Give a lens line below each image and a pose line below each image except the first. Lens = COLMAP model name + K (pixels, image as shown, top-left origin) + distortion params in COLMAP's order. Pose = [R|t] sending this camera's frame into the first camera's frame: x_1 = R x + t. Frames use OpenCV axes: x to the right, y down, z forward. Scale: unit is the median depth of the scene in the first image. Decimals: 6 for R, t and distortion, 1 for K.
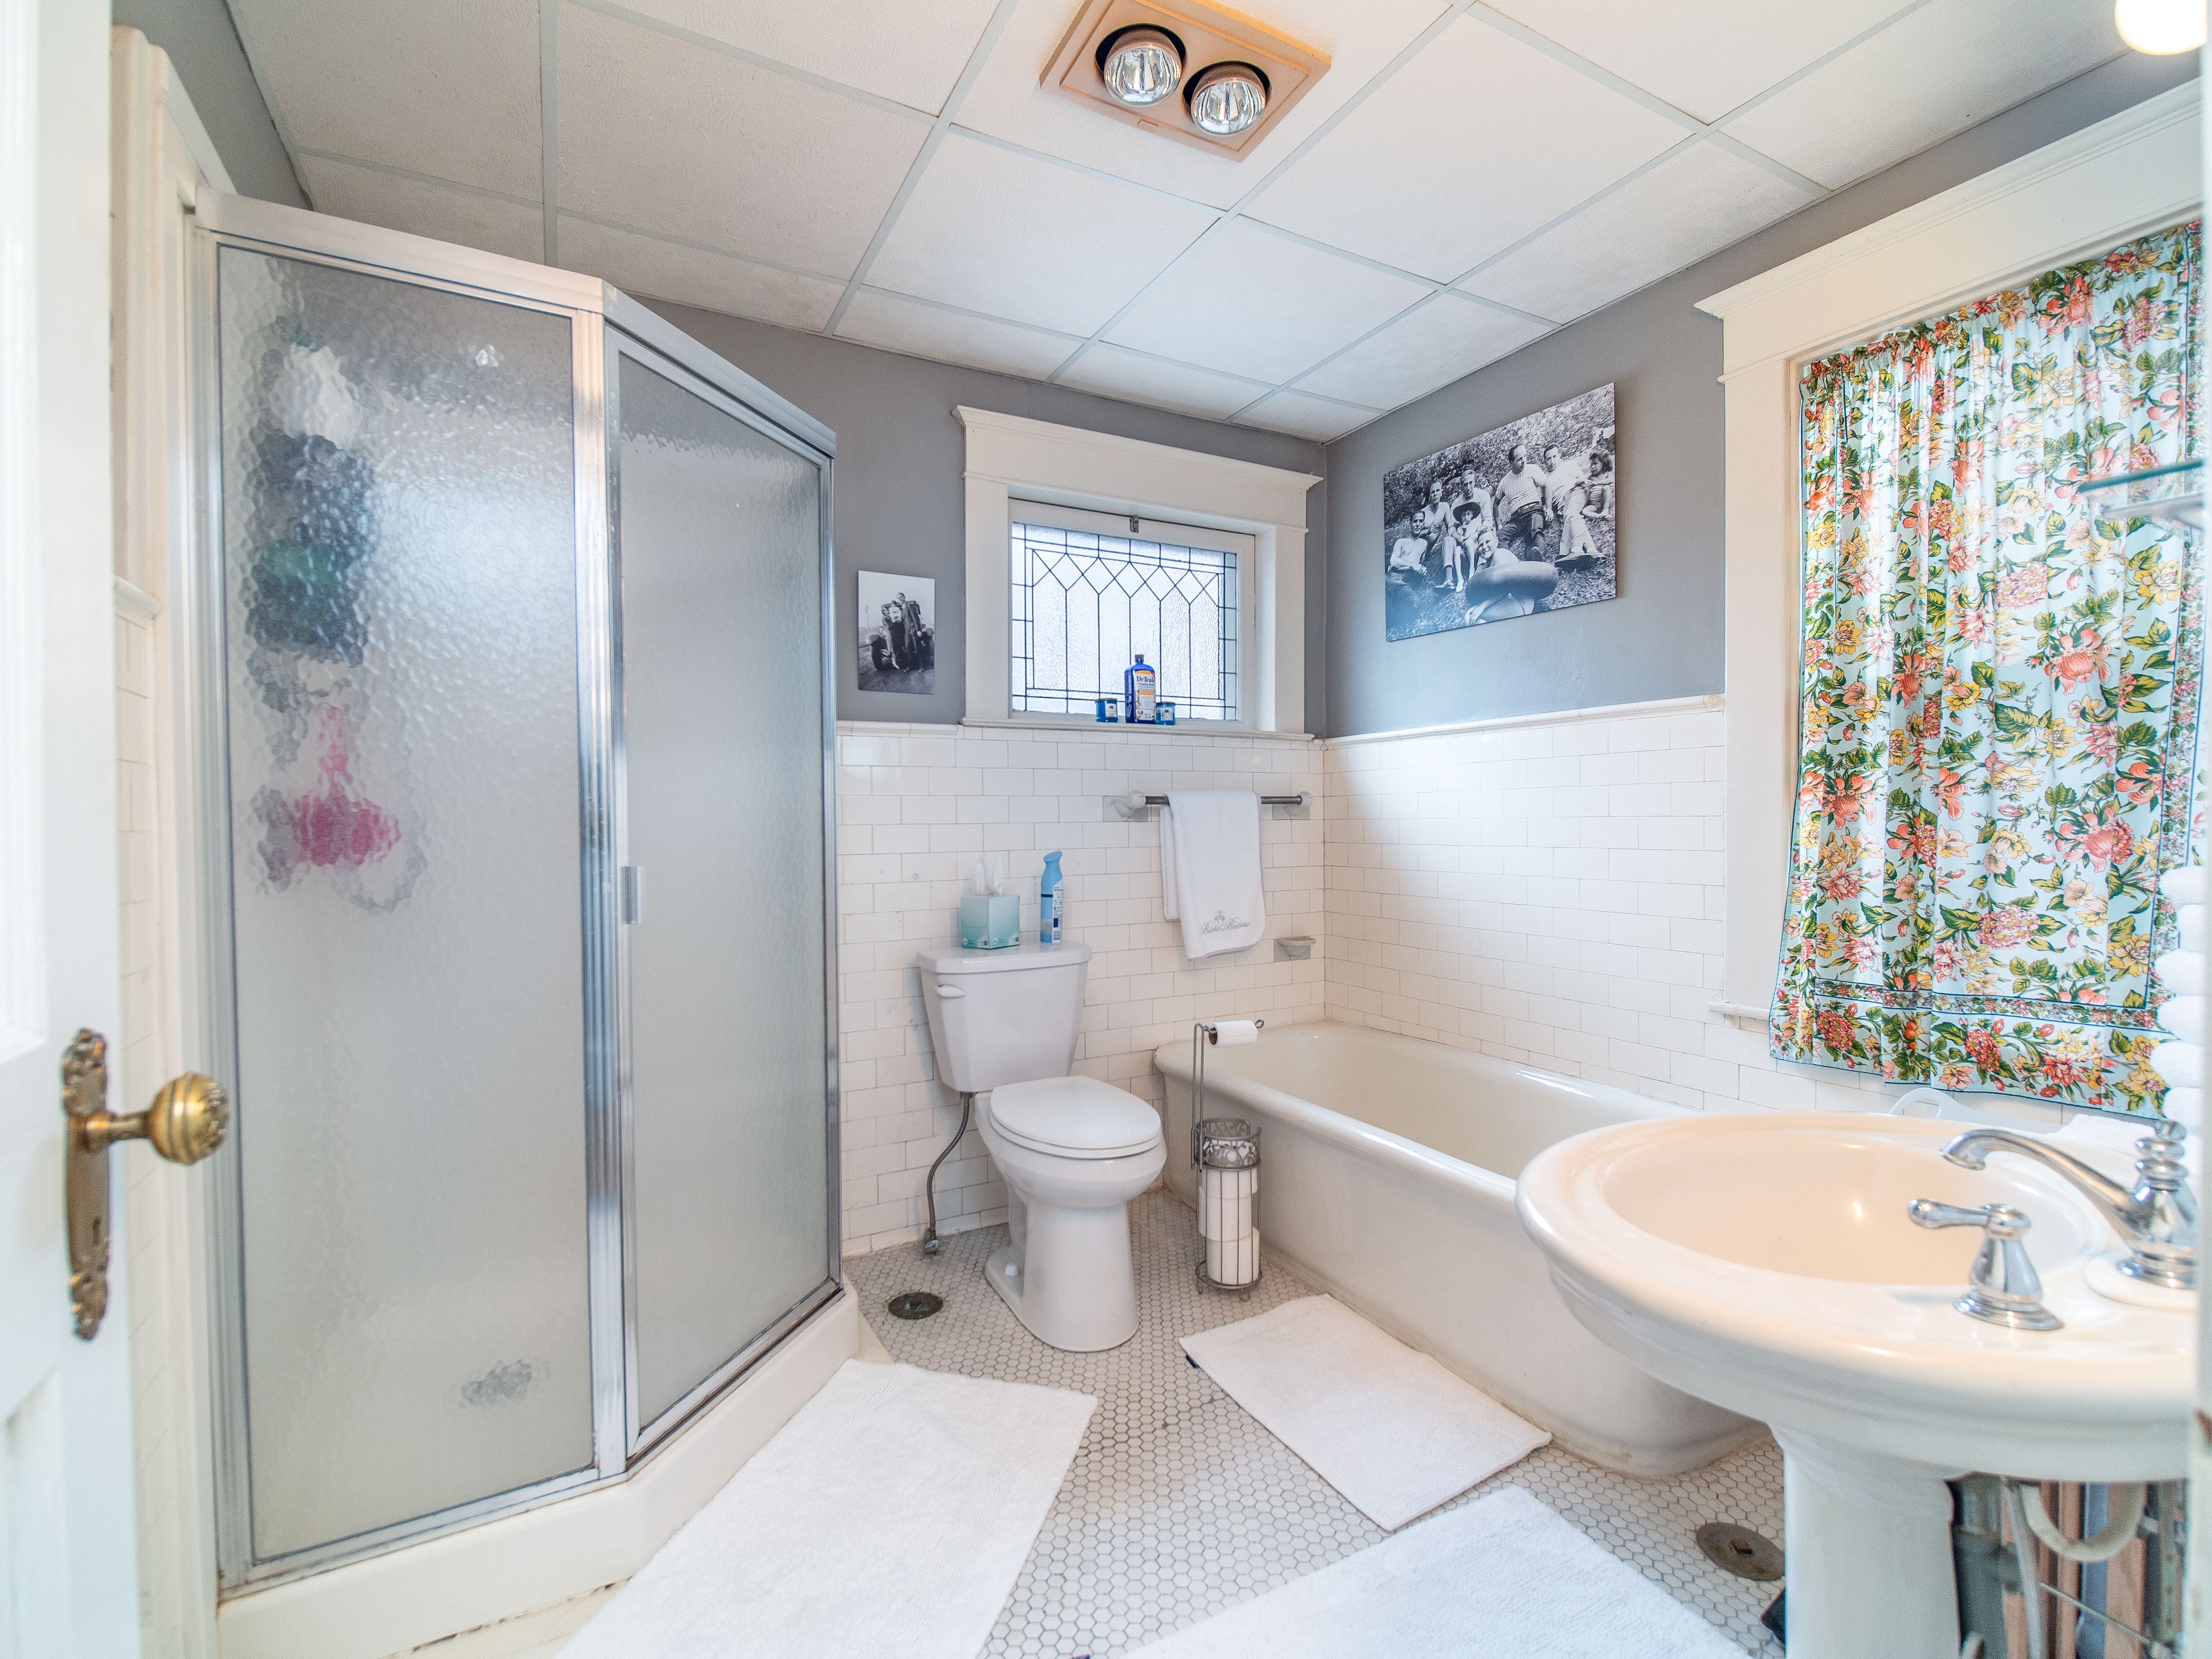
lens RADIAL K [[1010.4, 0, 1119.4], [0, 1010.4, 833.4], [0, 0, 1]] dist [-0.003292, -0.004329]
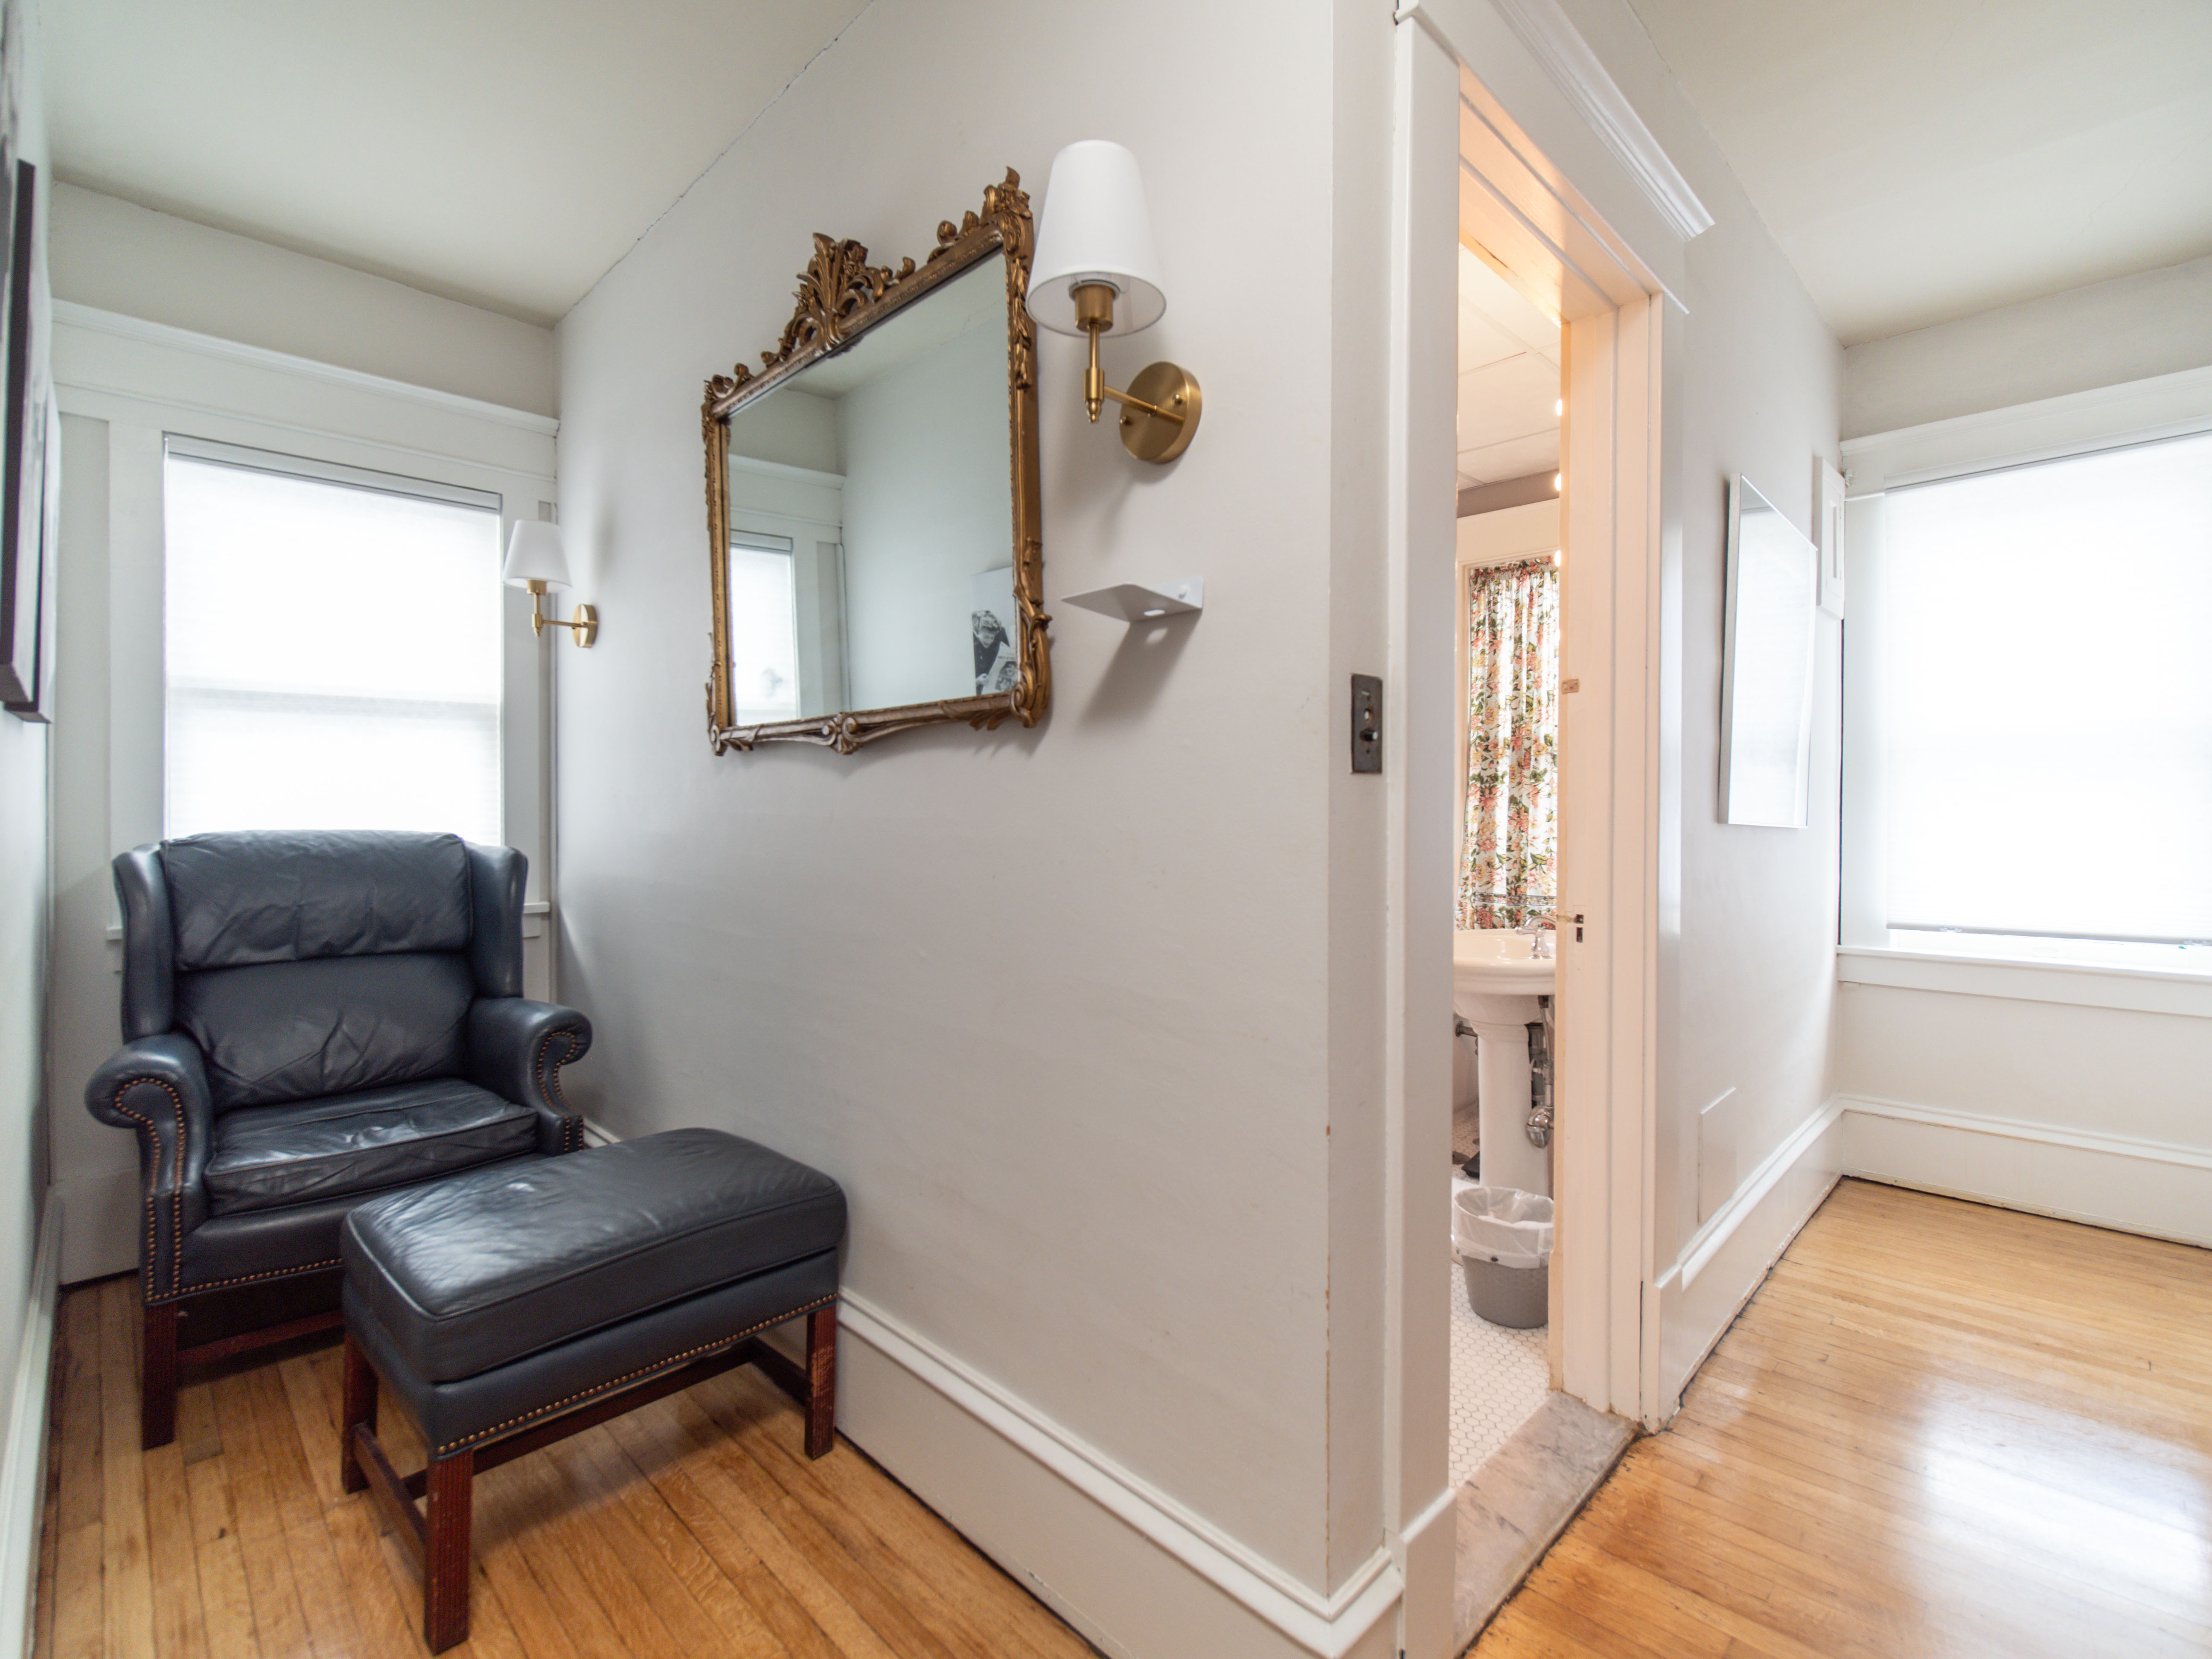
lens RADIAL K [[1010.4, 0, 1100.9], [0, 1010.4, 814.6], [0, 0, 1]] dist [-0.003292, -0.004329]
pose [[0.966594, 0.006182, 0.256239, -0.512919], [-0.004906, 0.999972, -0.005619, 0.010245], [-0.256267, 0.004174, 0.966597, -0.704699]]
